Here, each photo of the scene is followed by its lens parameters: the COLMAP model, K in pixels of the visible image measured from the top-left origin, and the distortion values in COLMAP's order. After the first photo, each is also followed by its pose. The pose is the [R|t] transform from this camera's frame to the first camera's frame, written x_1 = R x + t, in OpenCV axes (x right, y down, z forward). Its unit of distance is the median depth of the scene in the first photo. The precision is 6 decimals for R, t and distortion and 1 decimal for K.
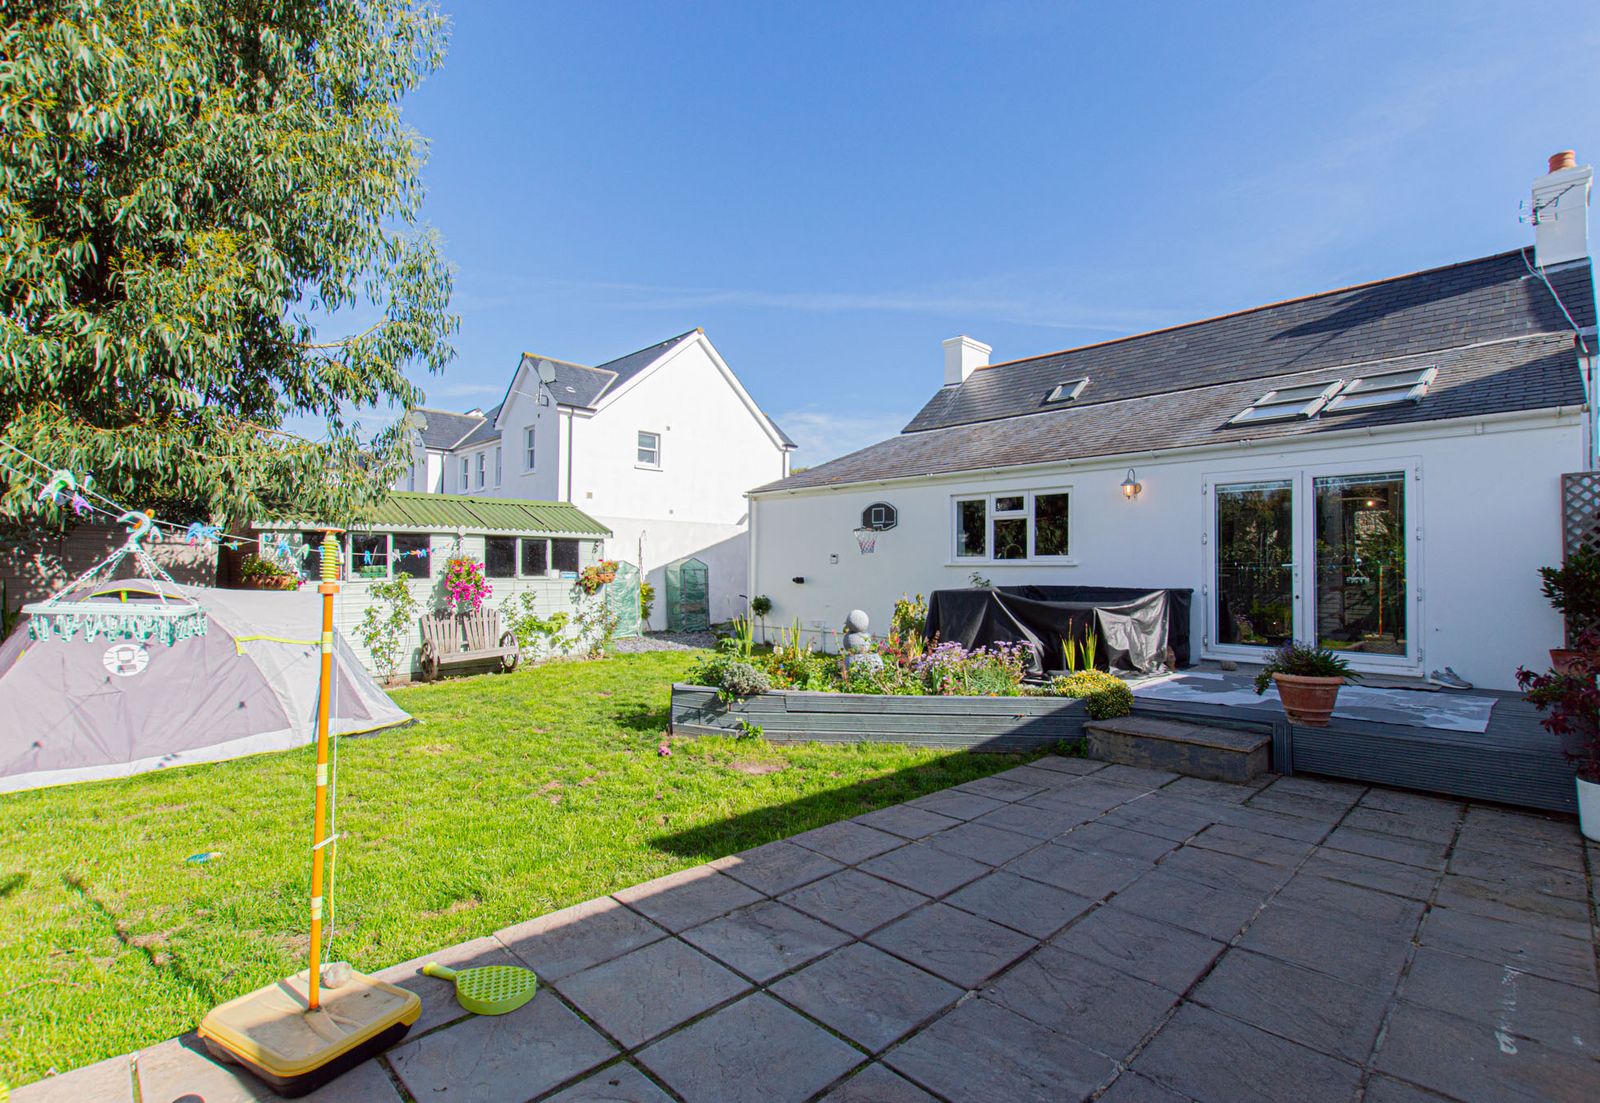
lens RADIAL K [[750.3, 0, 812.7], [0, 750.3, 549.4], [0, 0, 1]] dist [-0.001751, -0.001979]
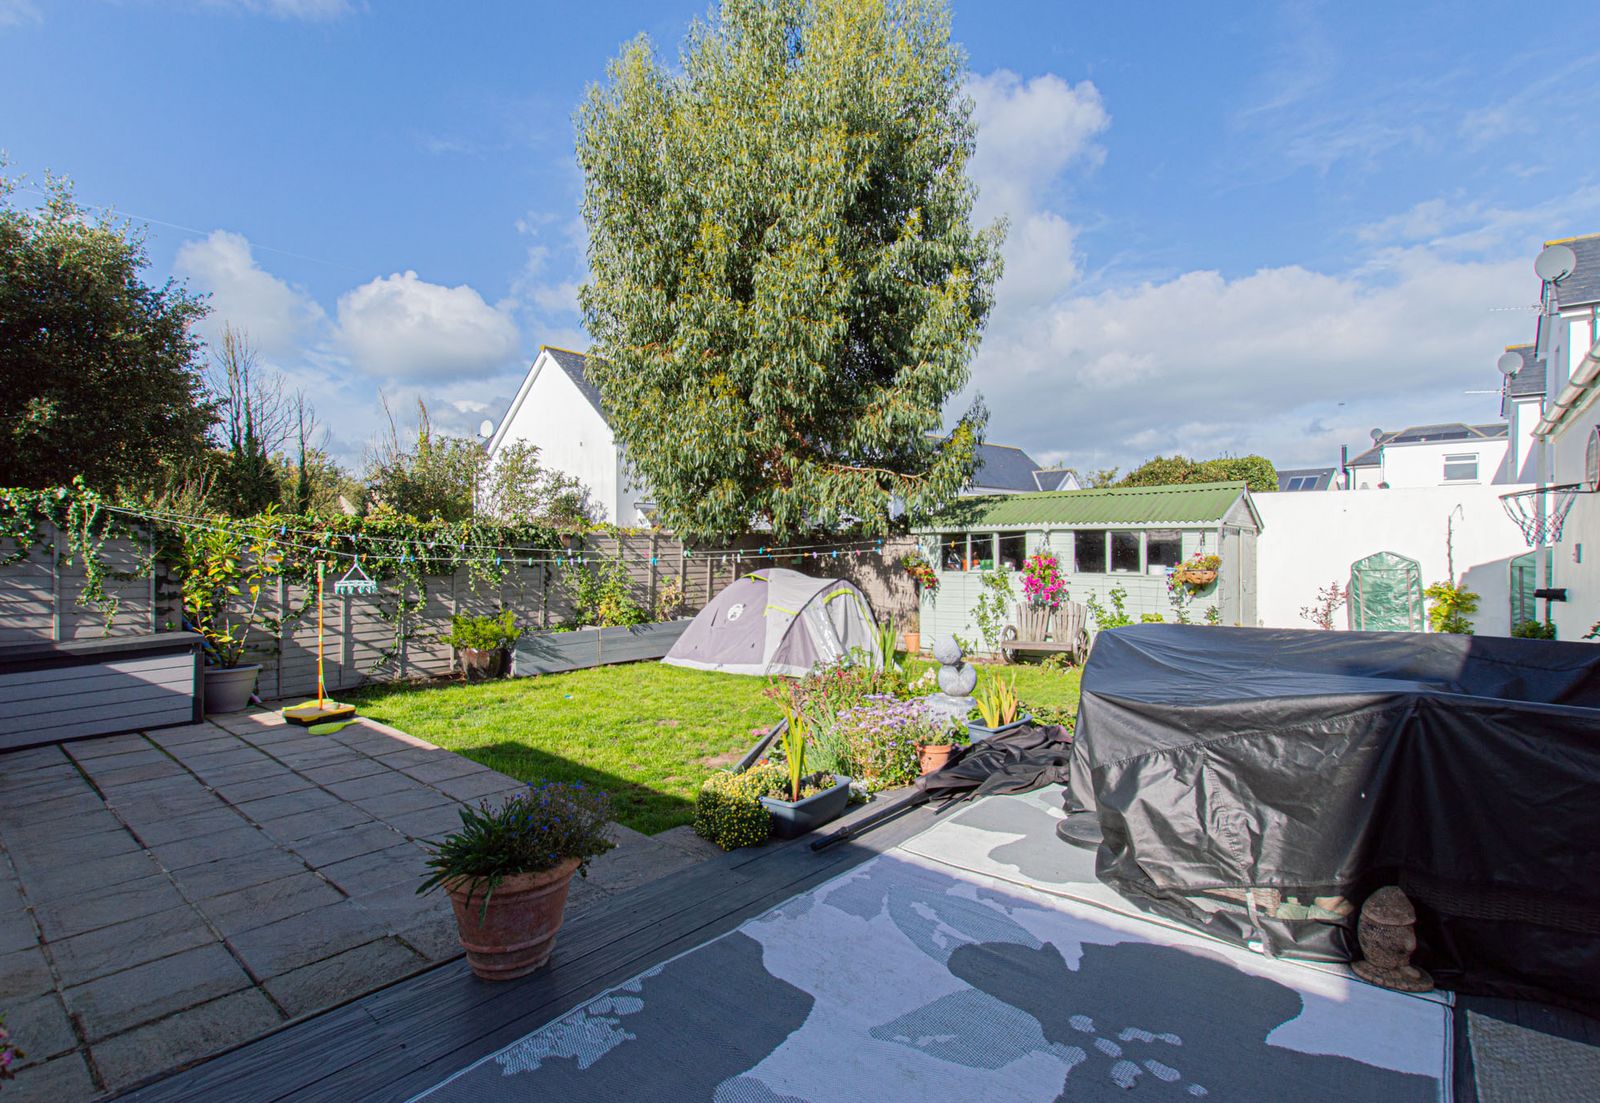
lens RADIAL K [[750.3, 0, 792.5], [0, 750.3, 552.7], [0, 0, 1]] dist [-0.001751, -0.001979]
pose [[0.094008, 0.006122, -0.995553, 0.523675], [0.026784, 0.999604, 0.008677, -0.006918], [0.995211, -0.027480, 0.093806, 0.526423]]
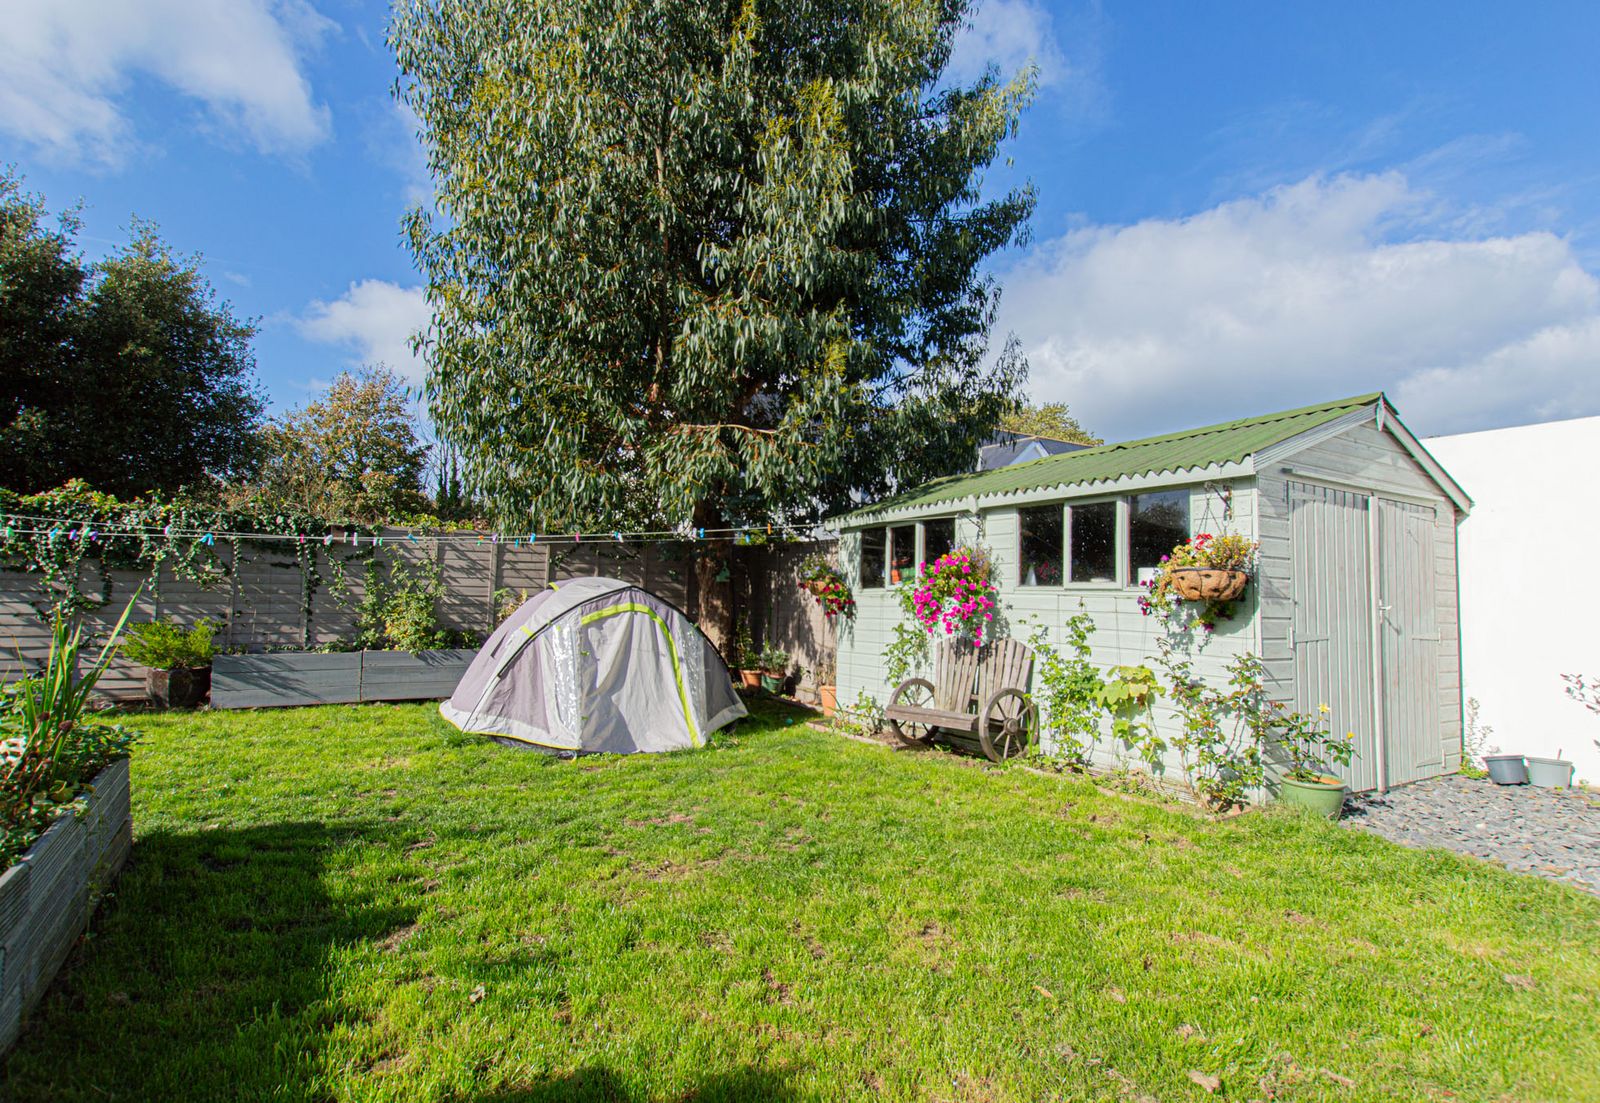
lens RADIAL K [[750.3, 0, 808.3], [0, 750.3, 547.6], [0, 0, 1]] dist [-0.001751, -0.001979]
pose [[-0.226127, -0.070765, -0.971524, 0.123761], [0.003987, 0.997282, -0.073569, 0.050139], [0.974090, -0.020509, -0.225230, 0.966800]]
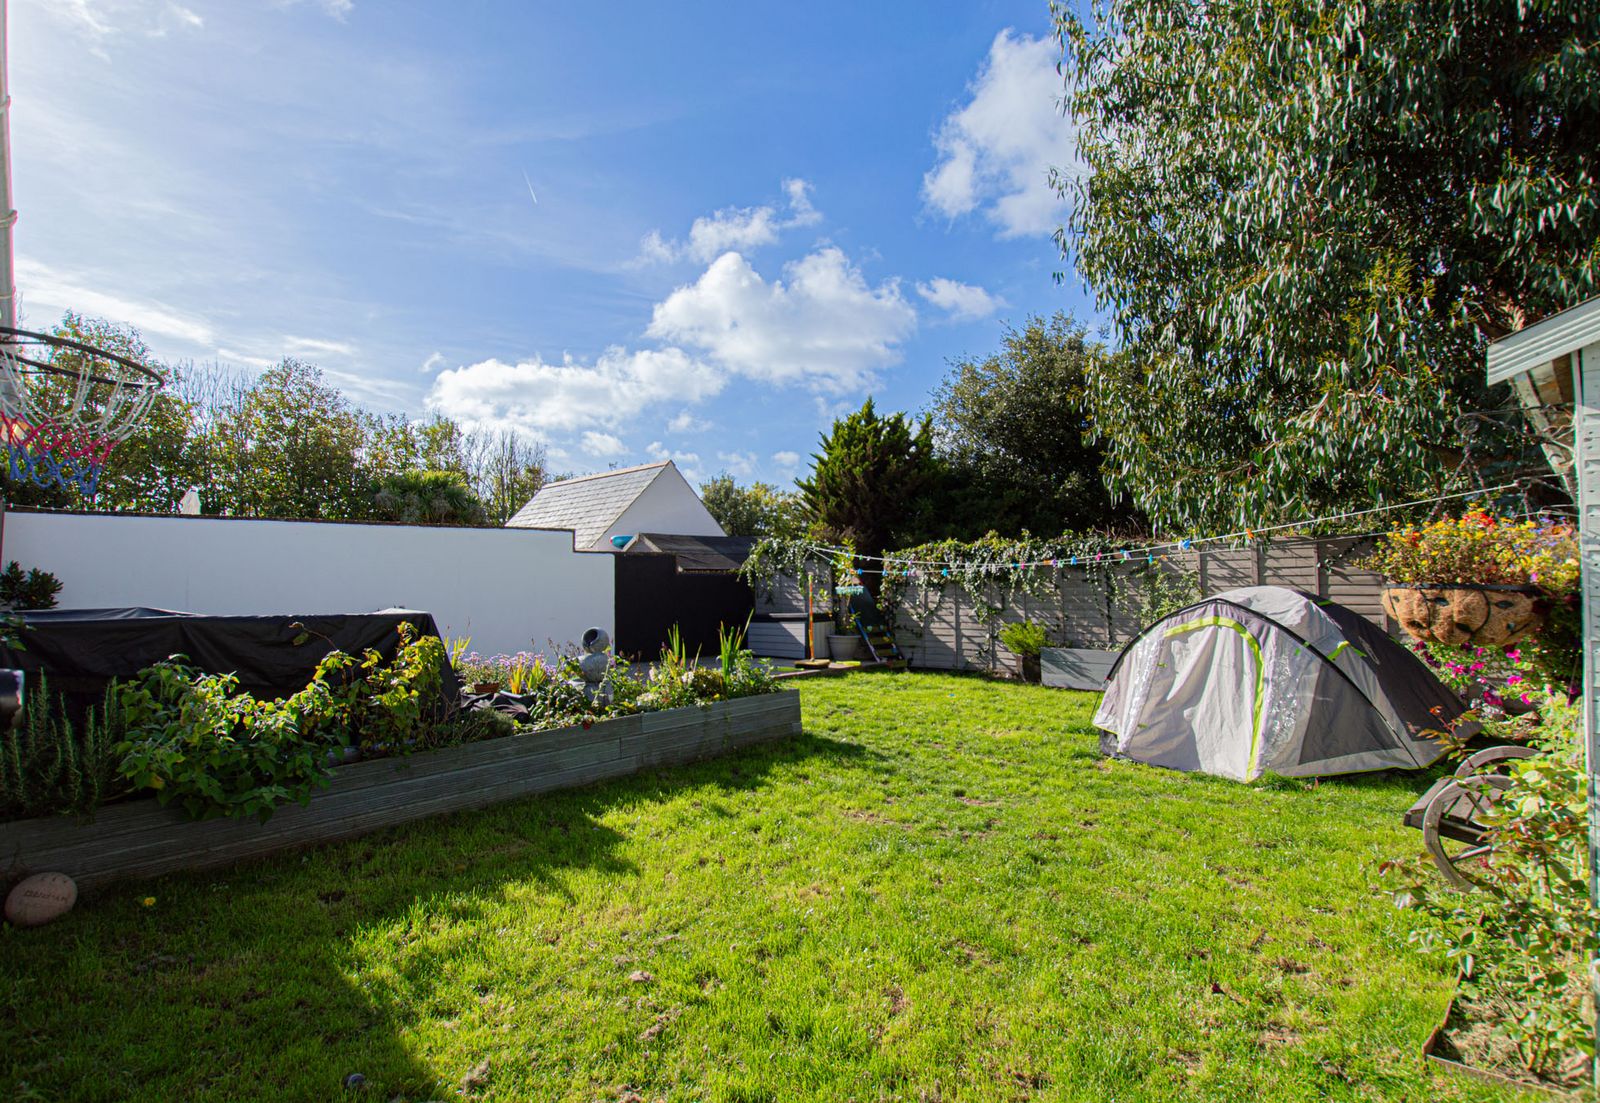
lens RADIAL K [[750.3, 0, 804.7], [0, 750.3, 550.8], [0, 0, 1]] dist [-0.001751, -0.001979]
pose [[-0.999895, 0.006989, 0.012682, -0.134798], [0.006071, 0.997456, -0.071027, 0.038181], [-0.013146, -0.070943, -0.997394, 1.274484]]
